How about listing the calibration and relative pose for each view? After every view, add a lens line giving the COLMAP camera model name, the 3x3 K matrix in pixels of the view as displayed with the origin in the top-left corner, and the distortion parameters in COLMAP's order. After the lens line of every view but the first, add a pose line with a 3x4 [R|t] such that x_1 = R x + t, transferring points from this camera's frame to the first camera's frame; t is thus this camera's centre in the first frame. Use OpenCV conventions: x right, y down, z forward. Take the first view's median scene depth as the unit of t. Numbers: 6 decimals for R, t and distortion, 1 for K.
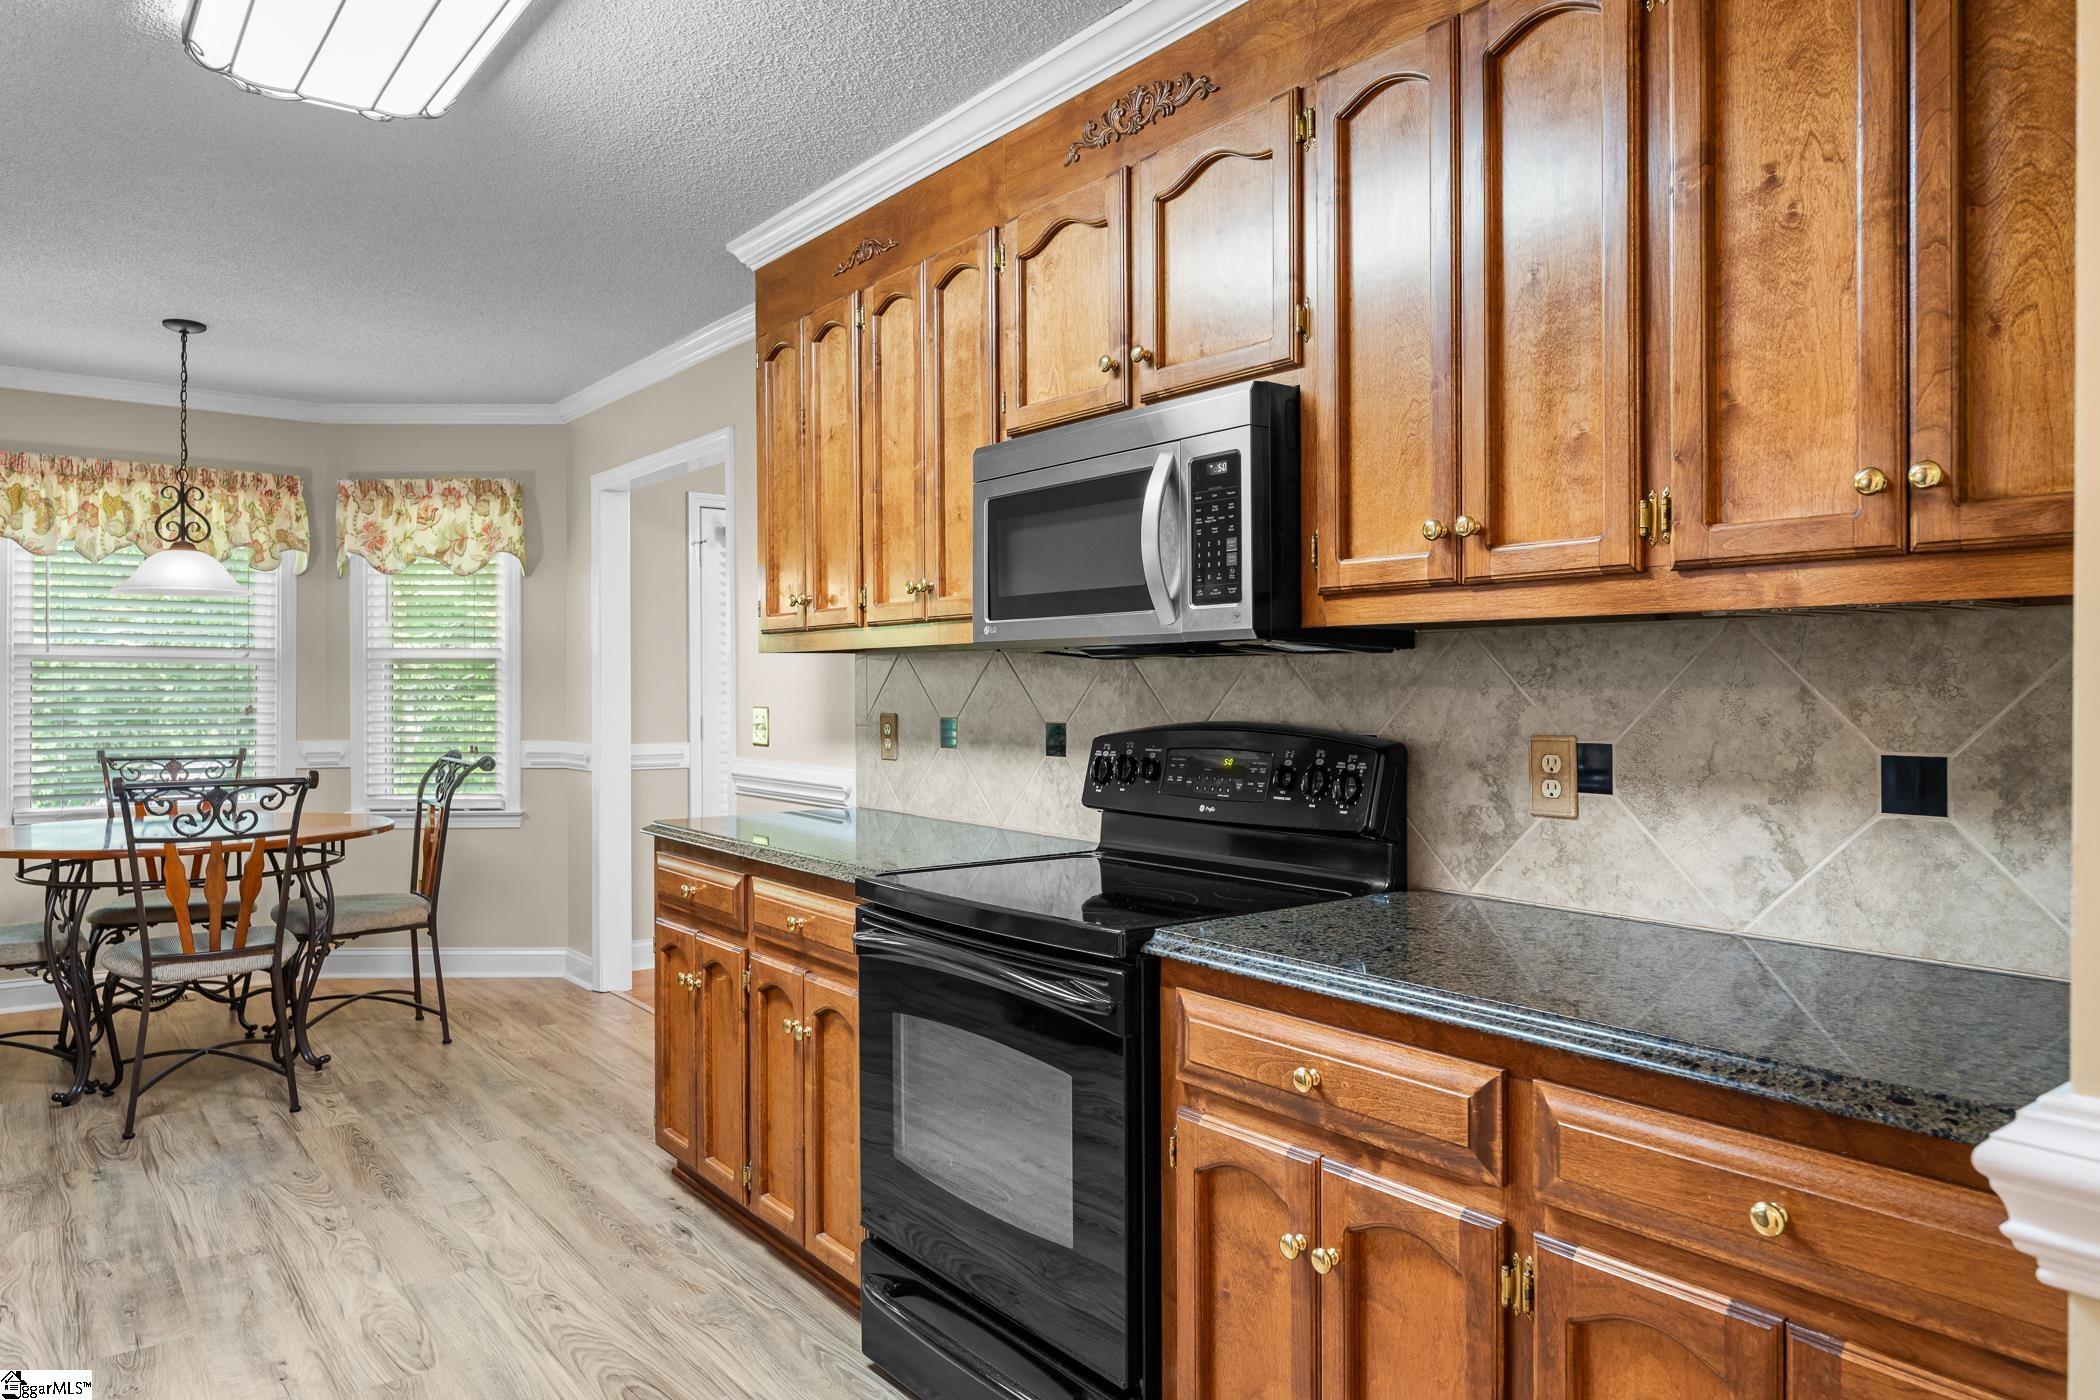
lens RADIAL K [[1361.7, 0, 1050.0], [0, 1361.7, 700.0], [0, 0, 1]] dist [-0.006532, -0.000810]
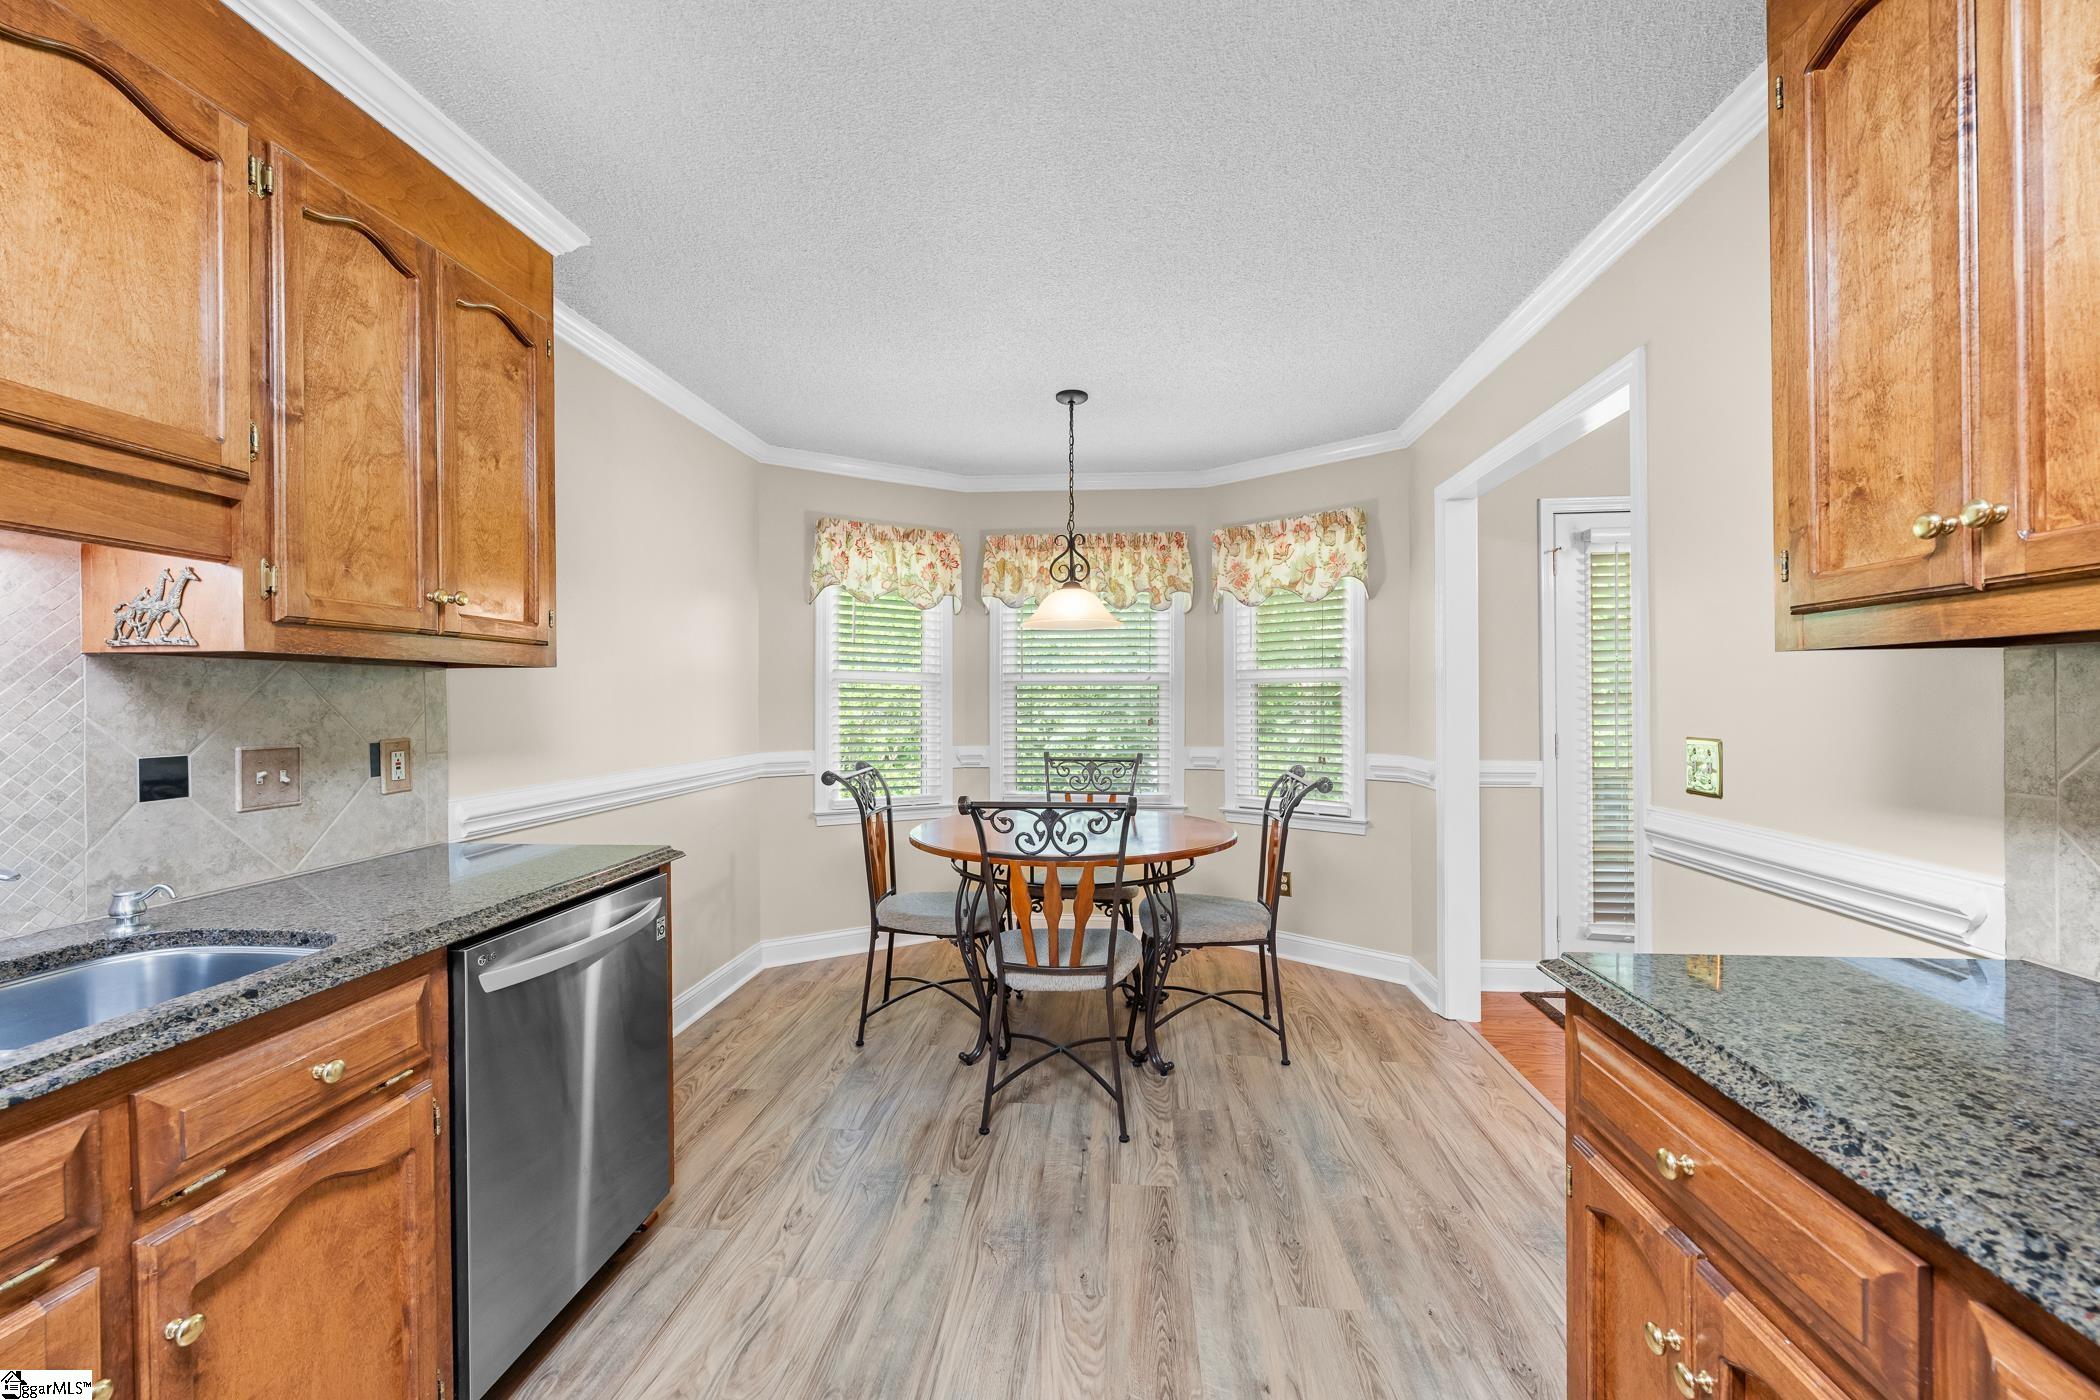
lens RADIAL K [[830.9, 0, 1048.7], [0, 830.9, 696.5], [0, 0, 1]] dist [0.000189, -0.000034]
pose [[0.729611, -0.004970, -0.683845, -0.185340], [-0.001783, 0.999956, -0.009169, -0.012534], [0.683861, 0.007909, 0.729570, 0.527582]]
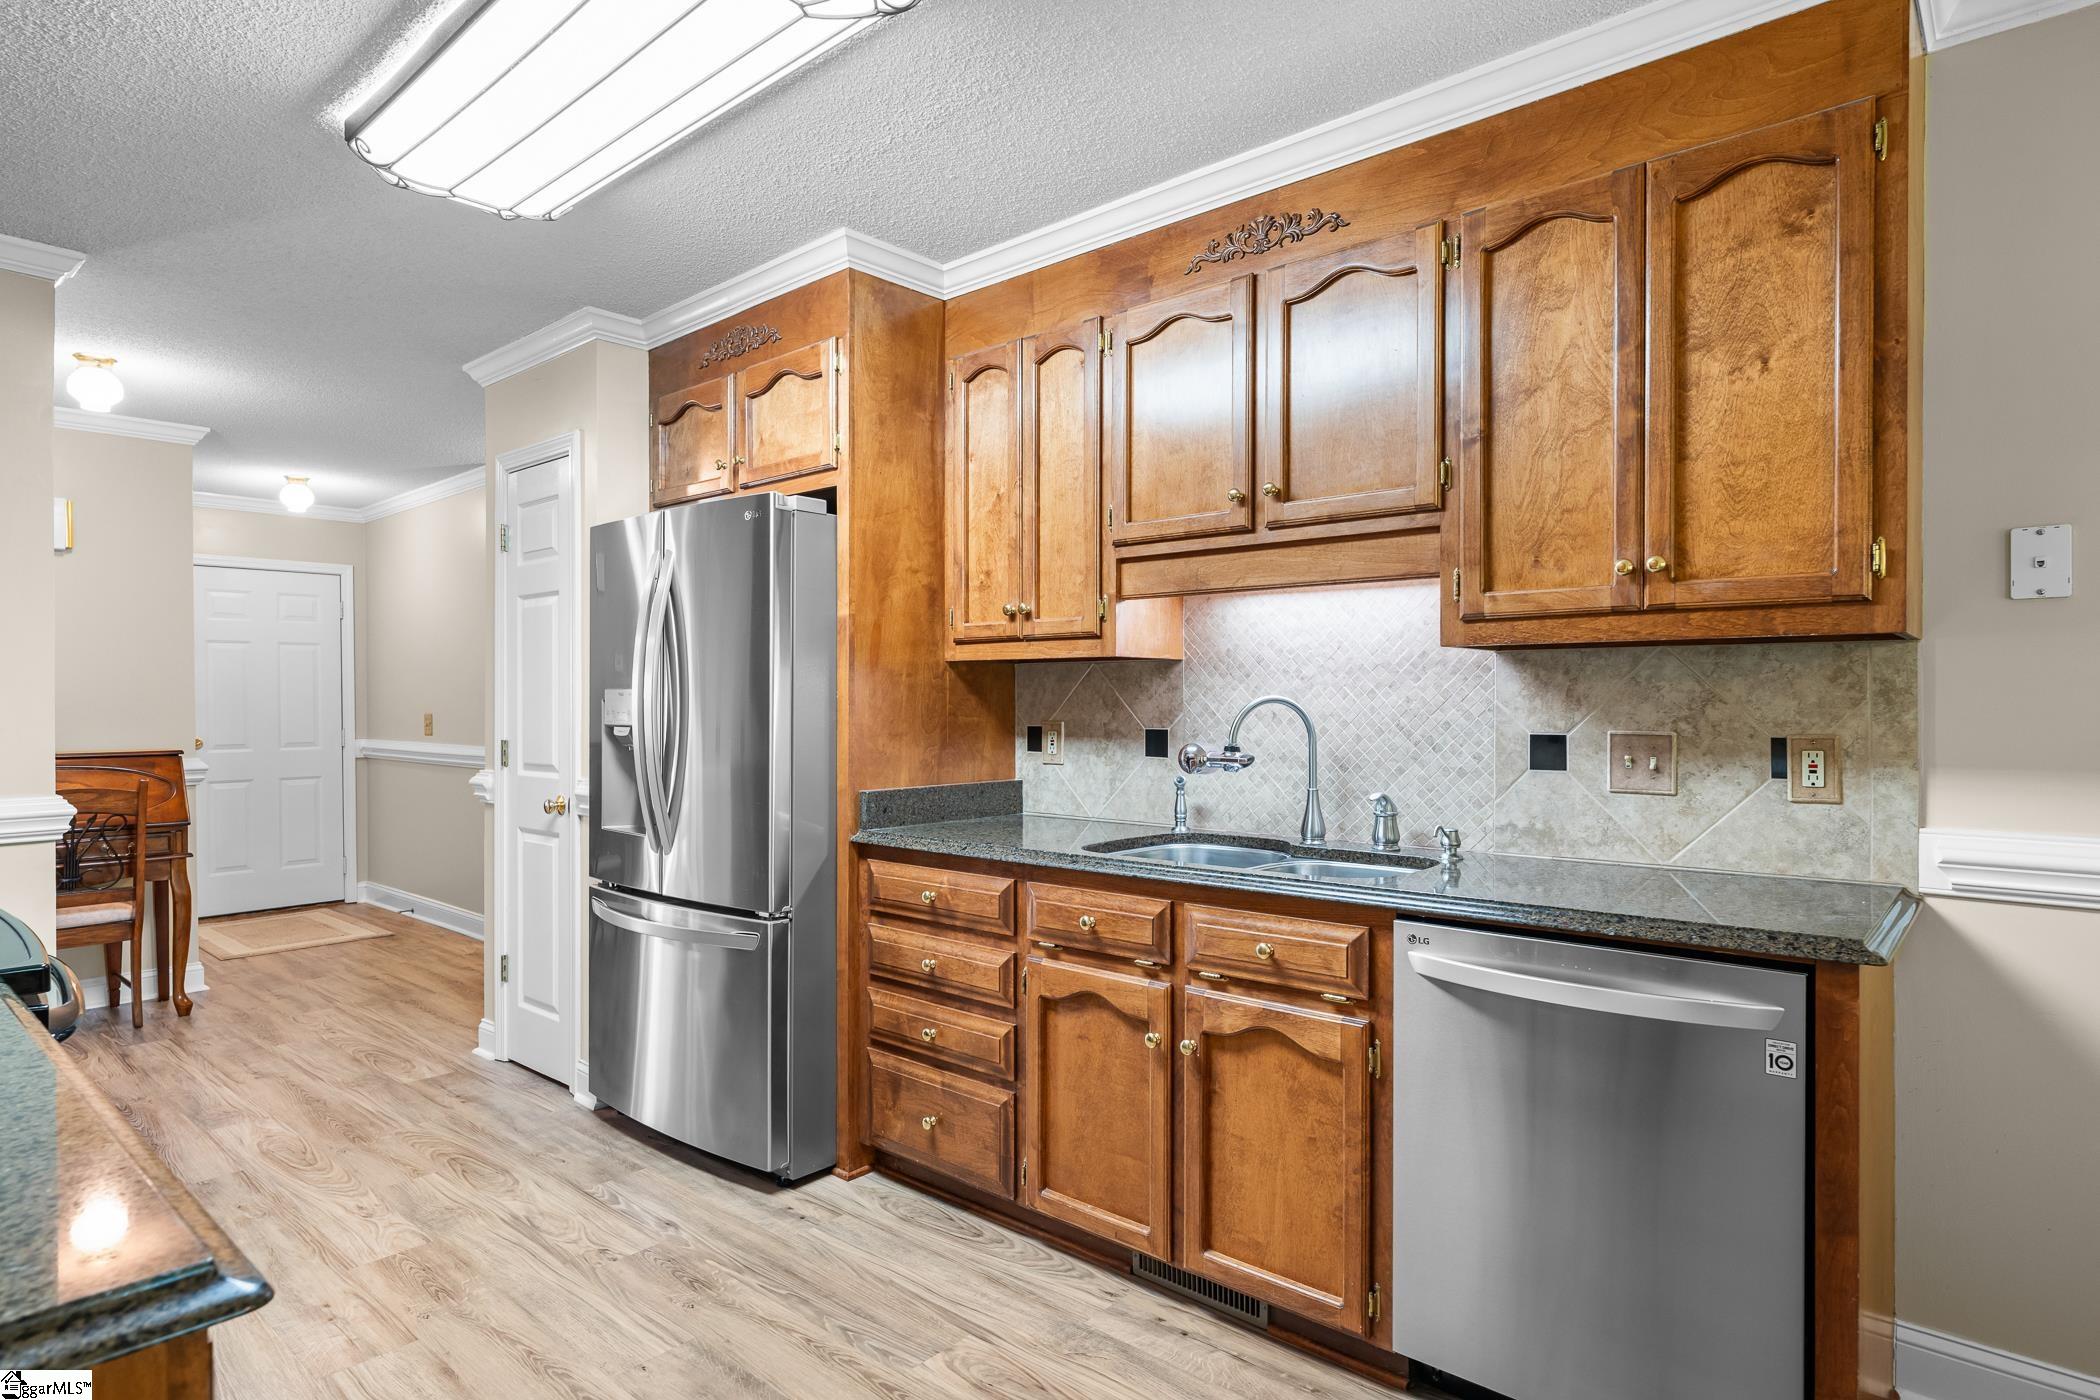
lens RADIAL K [[1155.8, 0, 1050.0], [0, 1155.8, 700.0], [0, 0, 1]] dist [-0.000685, -0.000141]
pose [[-0.983189, 0.001030, -0.182588, -0.356162], [-0.000794, 0.999951, 0.009913, -0.012428], [0.182589, 0.009891, -0.983139, 1.090178]]
